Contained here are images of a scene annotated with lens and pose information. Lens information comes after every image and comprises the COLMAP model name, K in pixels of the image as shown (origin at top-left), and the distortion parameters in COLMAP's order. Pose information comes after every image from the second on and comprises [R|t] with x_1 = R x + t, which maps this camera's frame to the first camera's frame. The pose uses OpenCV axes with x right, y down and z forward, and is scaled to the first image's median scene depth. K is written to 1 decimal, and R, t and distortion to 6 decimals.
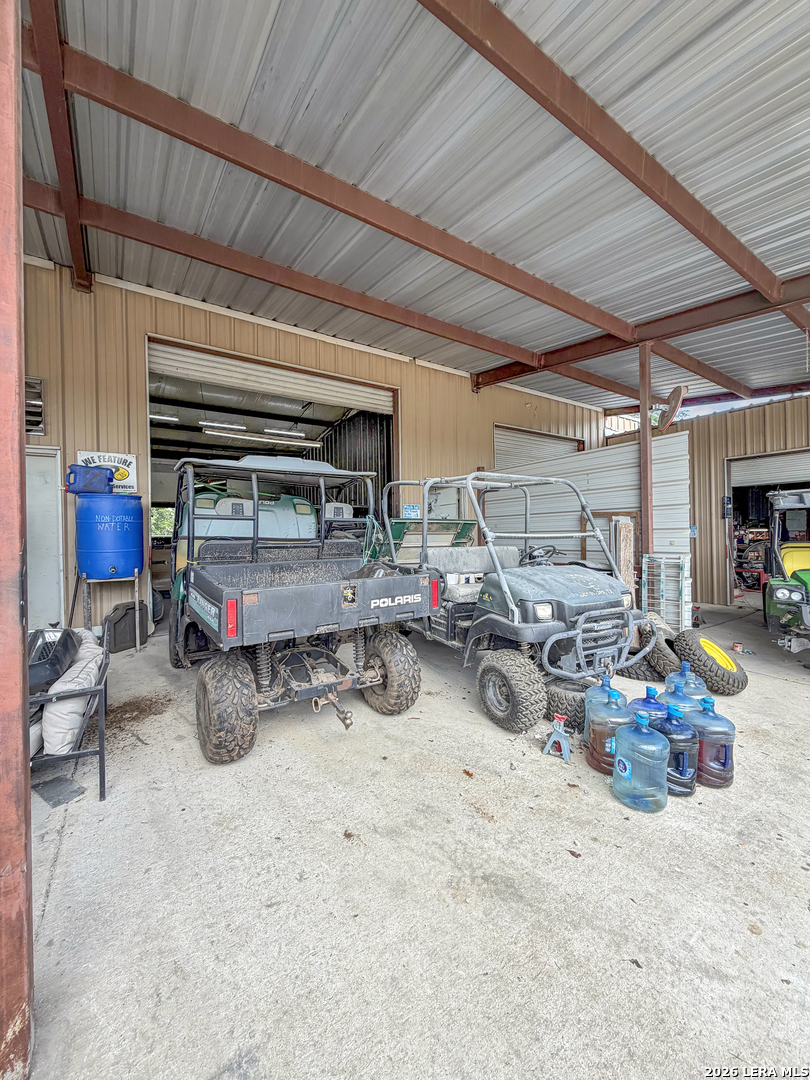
lens RADIAL K [[427.1, 0, 409.9], [0, 427.1, 541.2], [0, 0, 1]] dist [0.000045, 0.000022]
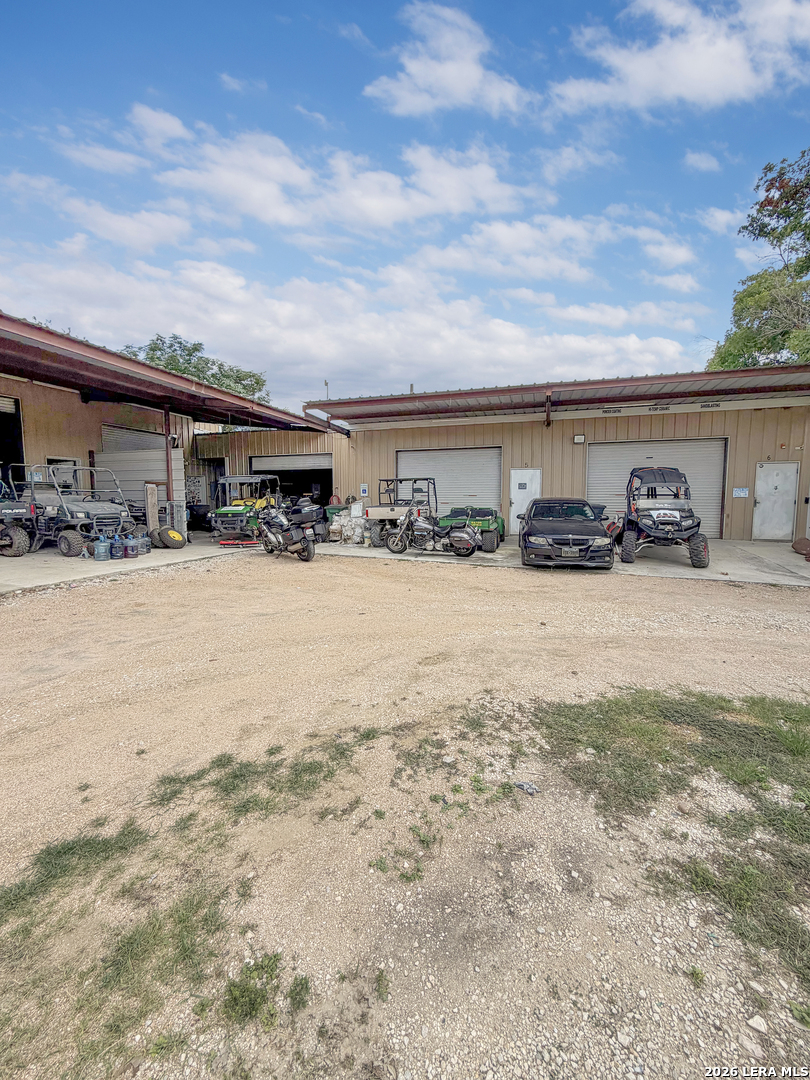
lens RADIAL K [[427.1, 0, 425.4], [0, 427.1, 527.9], [0, 0, 1]] dist [0.000045, 0.000022]
pose [[0.769374, -0.035108, 0.637833, 0.190059], [-0.001794, 0.998366, 0.057117, 0.056210], [-0.638796, -0.045089, 0.768054, -2.181265]]
